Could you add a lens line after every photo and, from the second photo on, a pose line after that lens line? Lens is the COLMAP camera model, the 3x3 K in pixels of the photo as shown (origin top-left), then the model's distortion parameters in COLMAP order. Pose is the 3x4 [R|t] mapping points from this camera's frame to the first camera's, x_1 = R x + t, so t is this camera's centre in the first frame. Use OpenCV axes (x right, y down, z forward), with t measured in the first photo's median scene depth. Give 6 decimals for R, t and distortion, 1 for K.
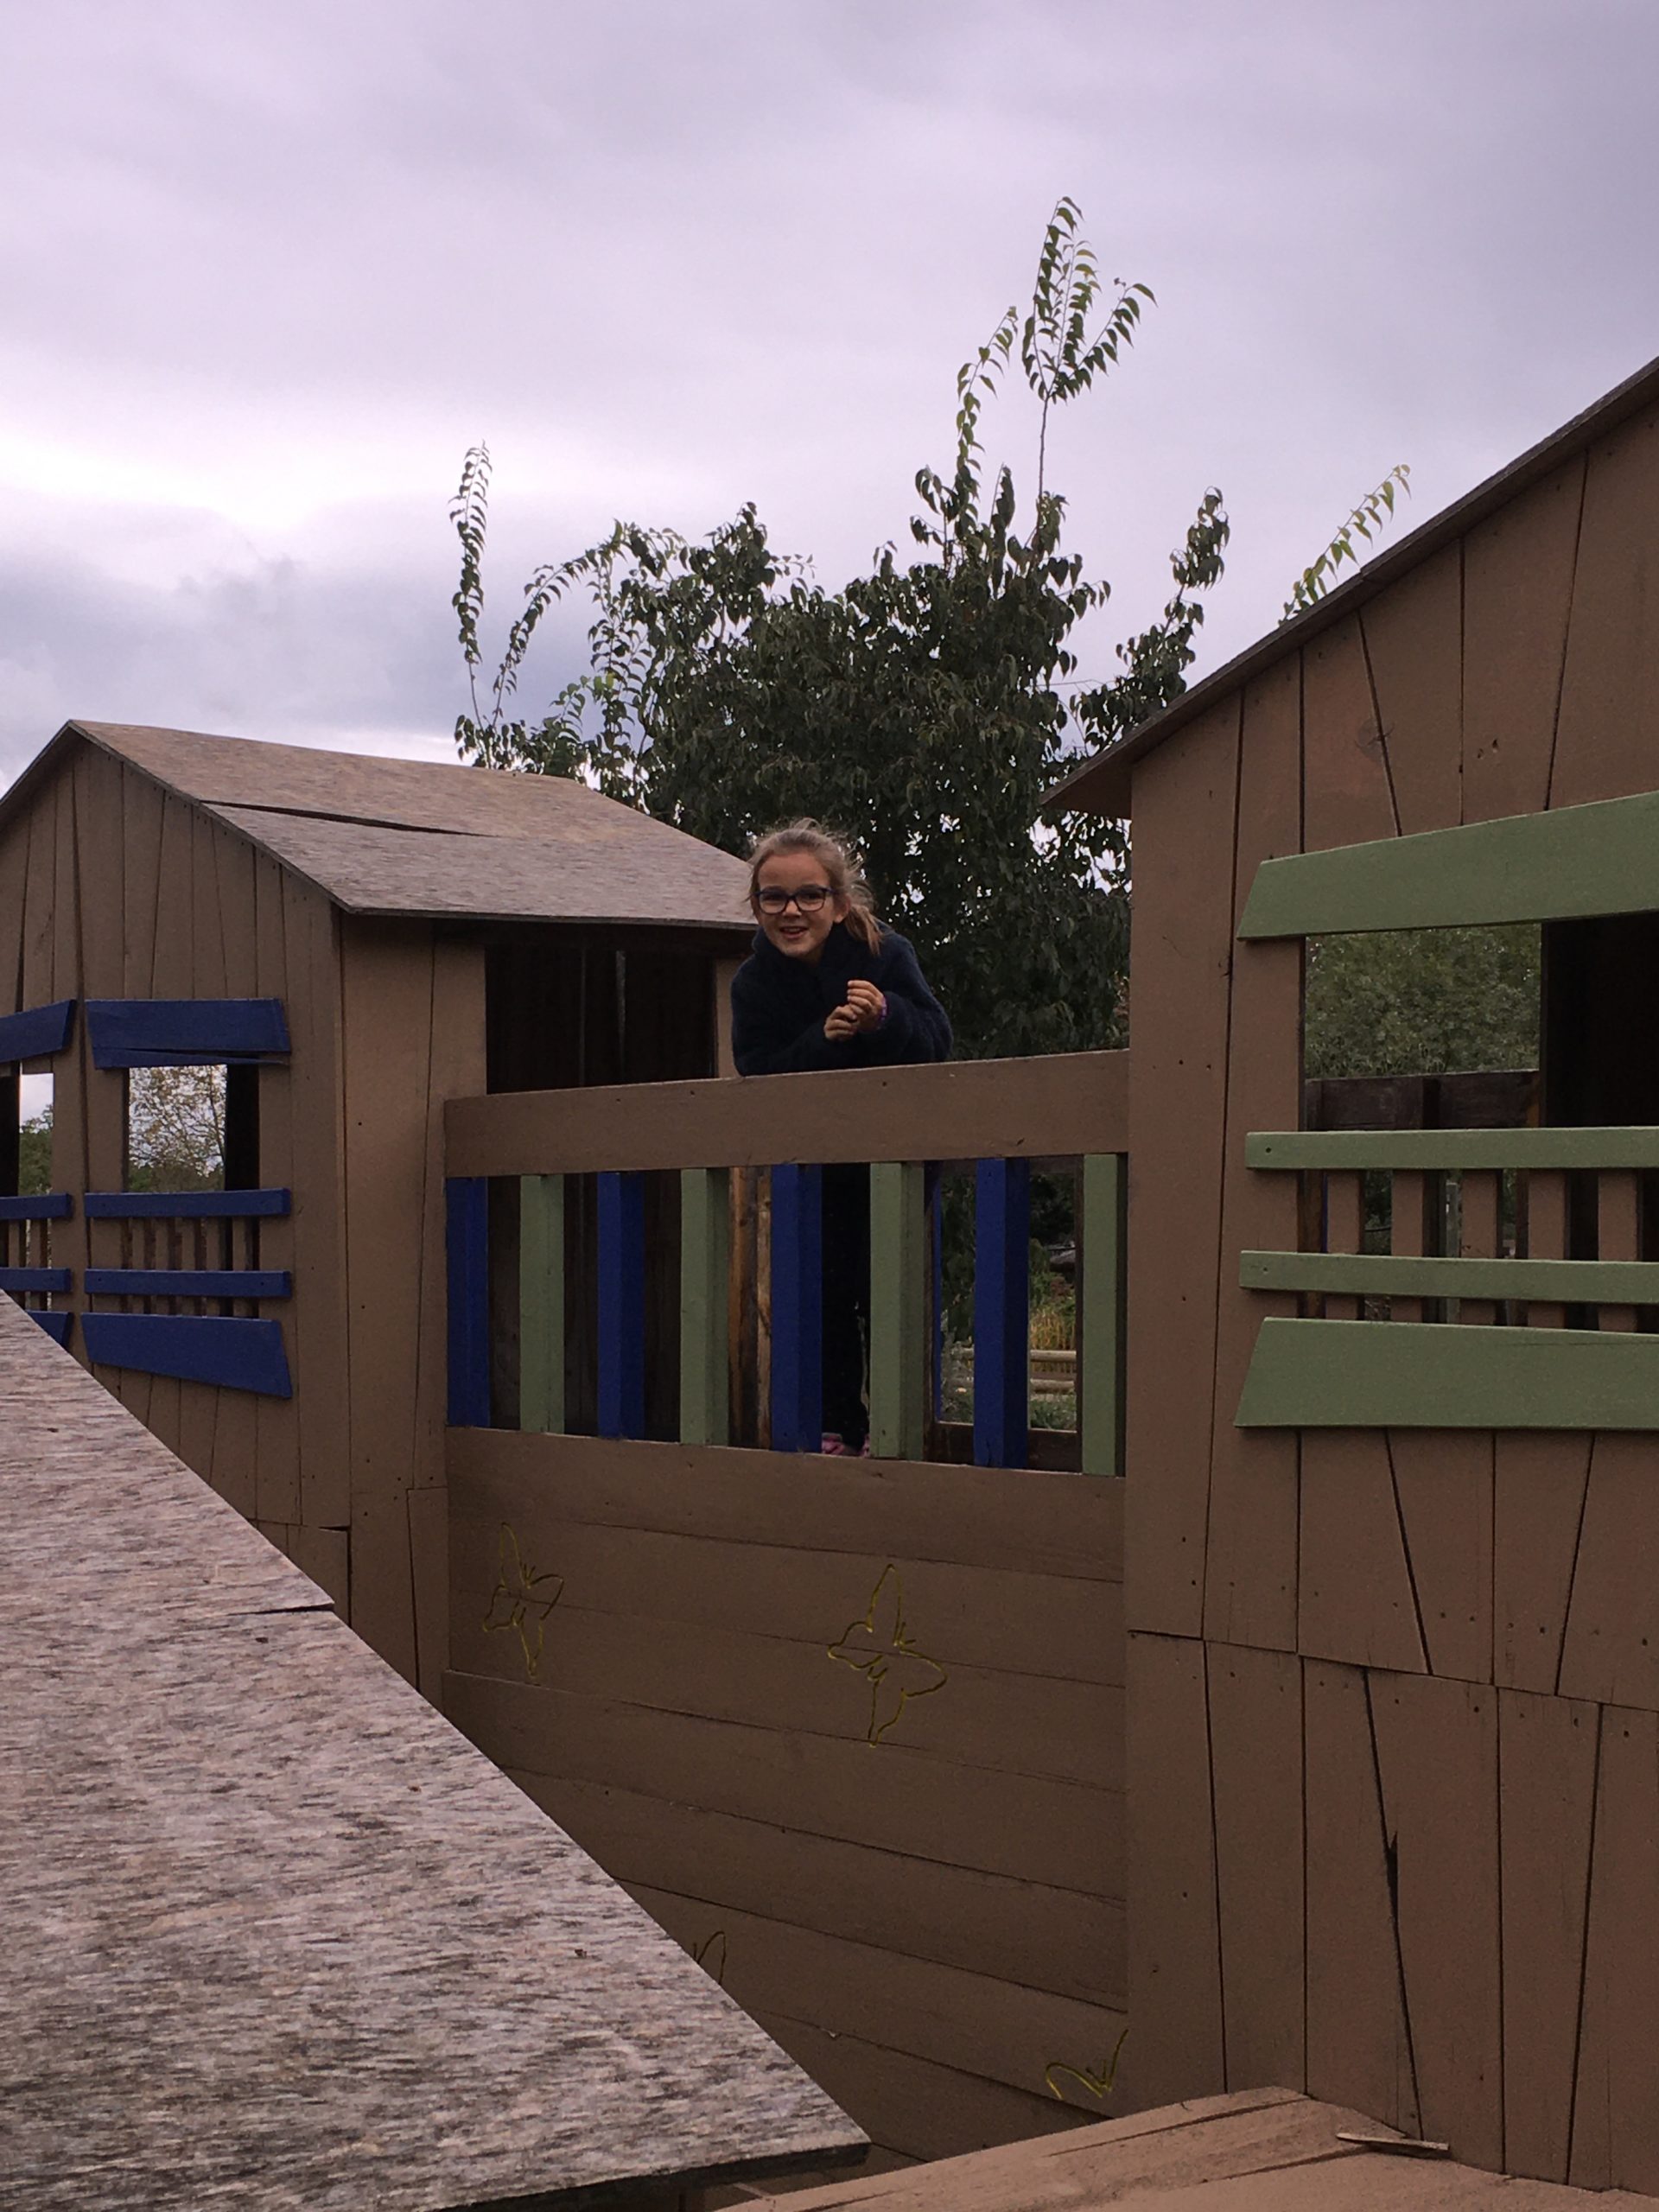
lens RADIAL K [[3151.7, 0, 828.3], [0, 3151.7, 1108.6], [0, 0, 1]] dist [0.048276, 0.000000]
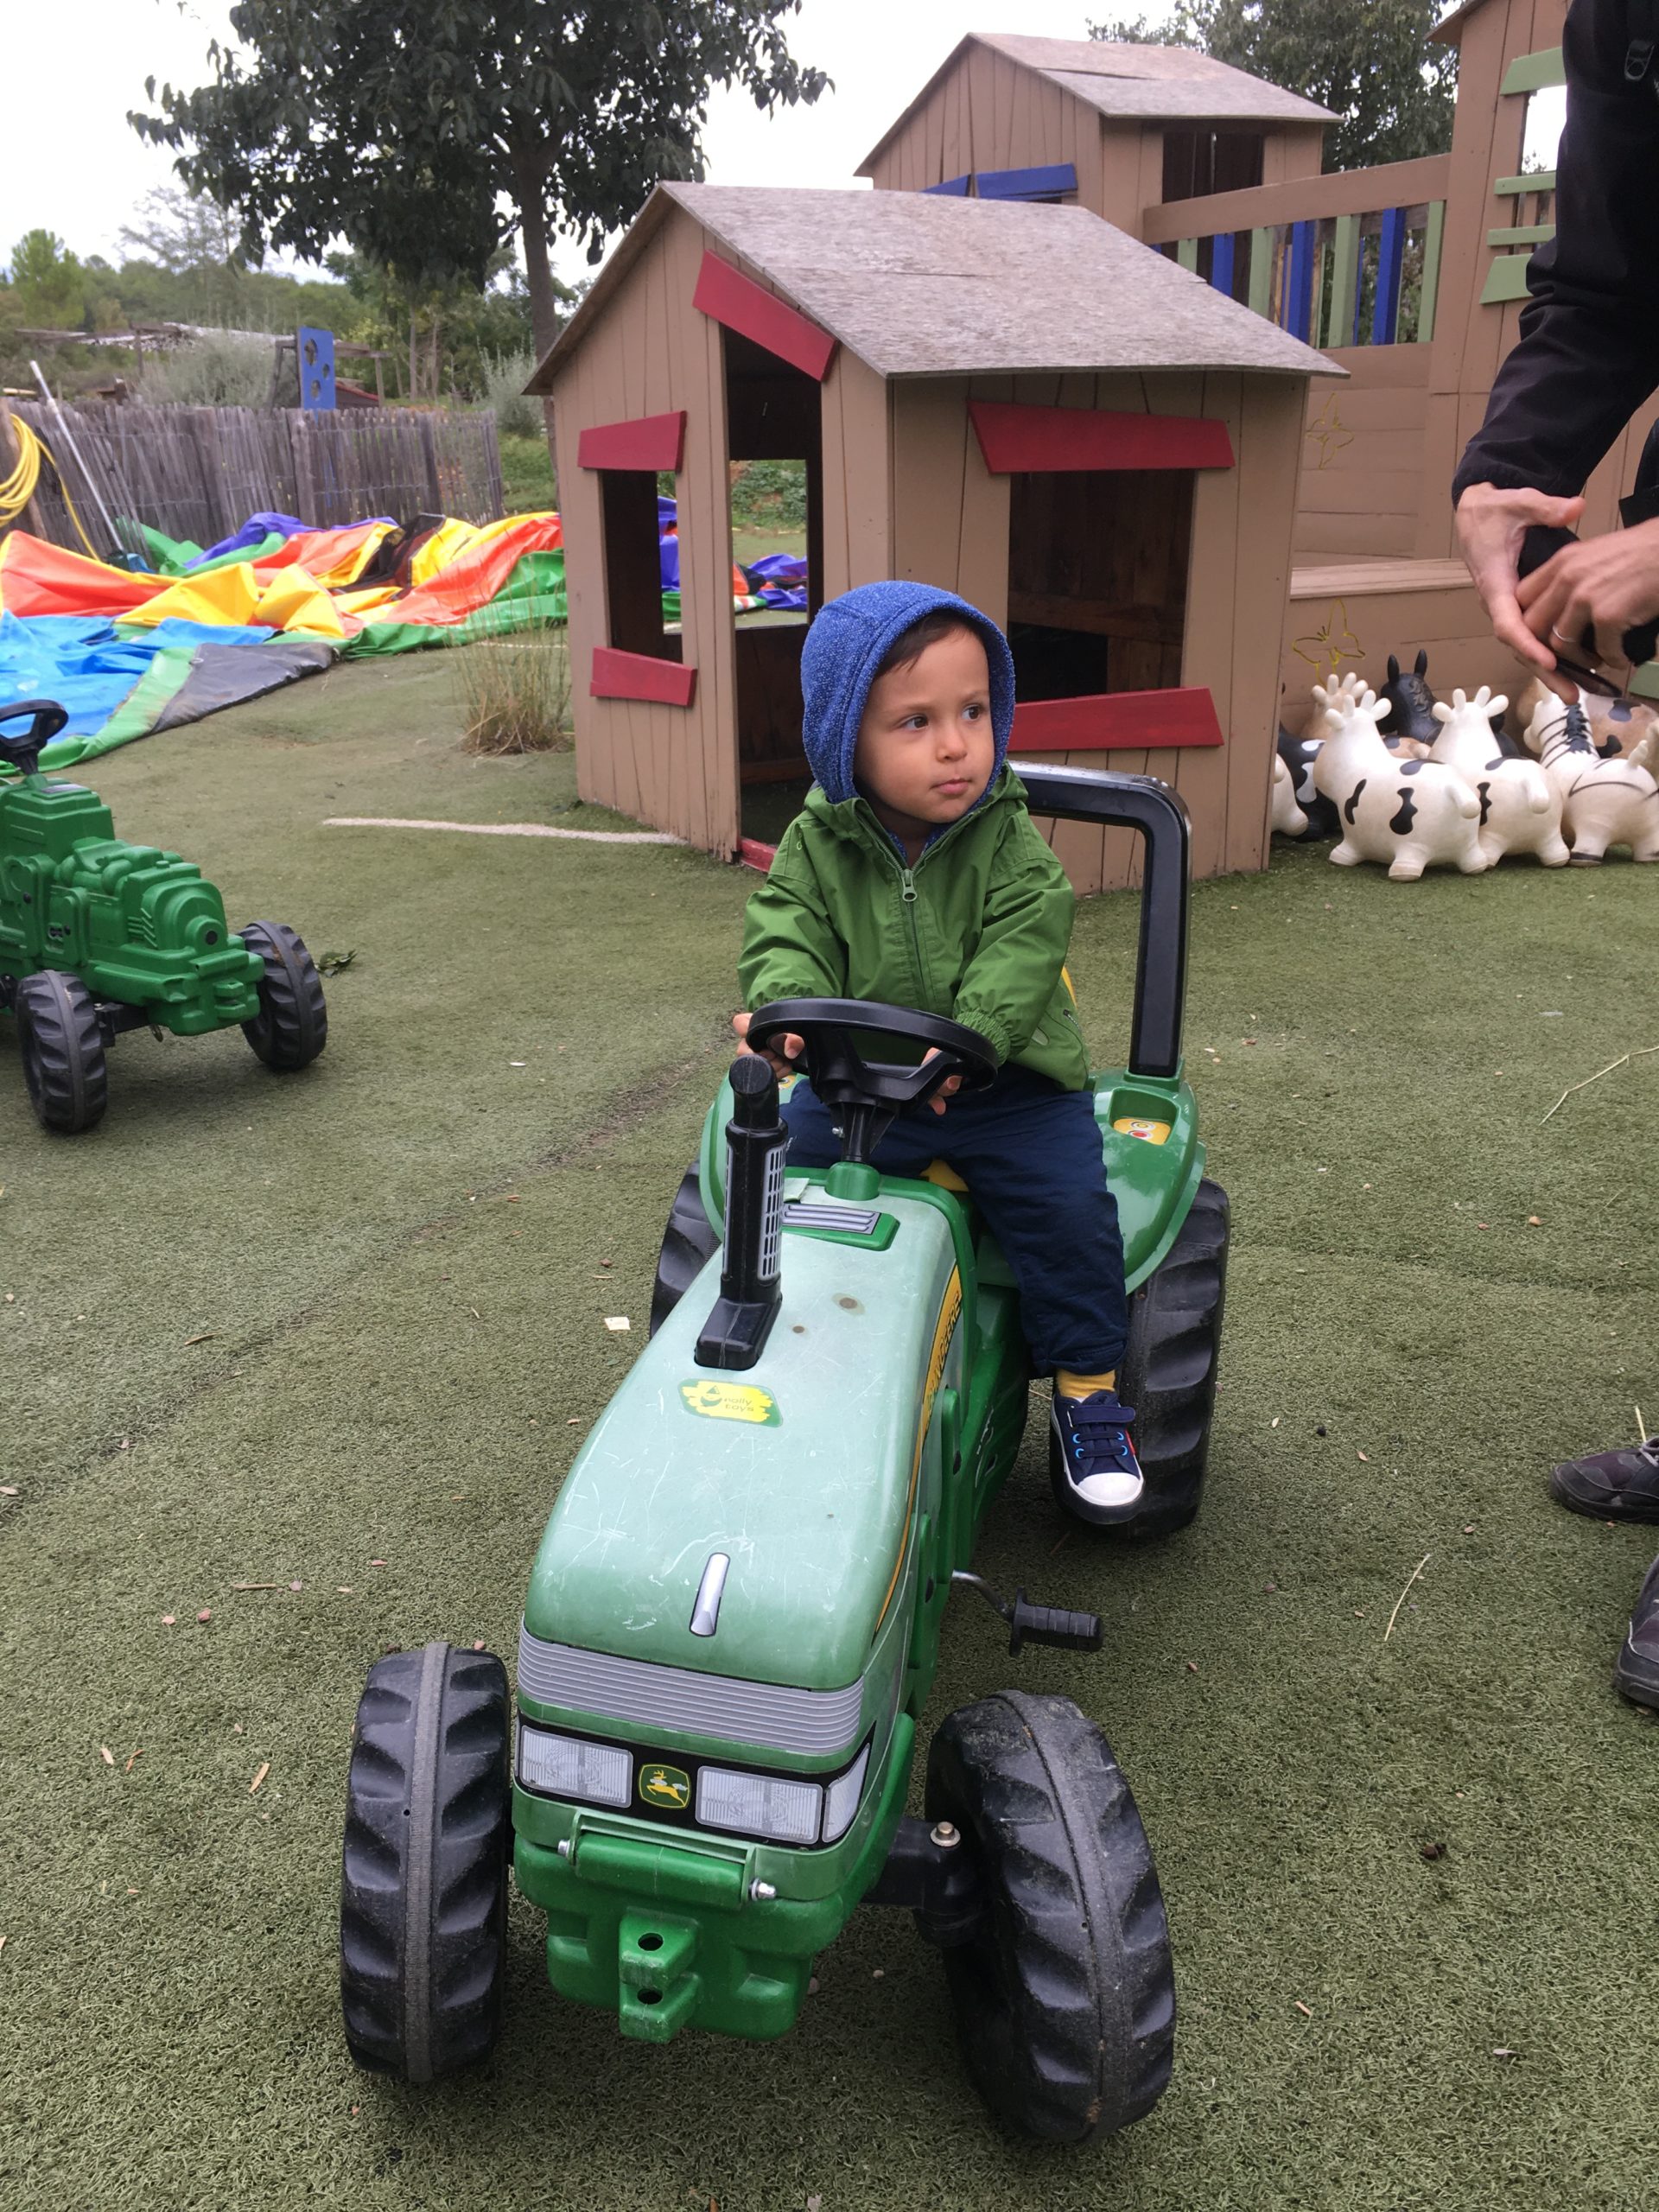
lens RADIAL K [[1864.4, 0, 833.7], [0, 1864.4, 1097.0], [0, 0, 1]] dist [0.068515, -0.078807]
pose [[0.977675, 0.050849, -0.203876, -0.028505], [0.031096, 0.924579, 0.379720, 0.065165], [0.207808, -0.377582, 0.902357, -0.523587]]
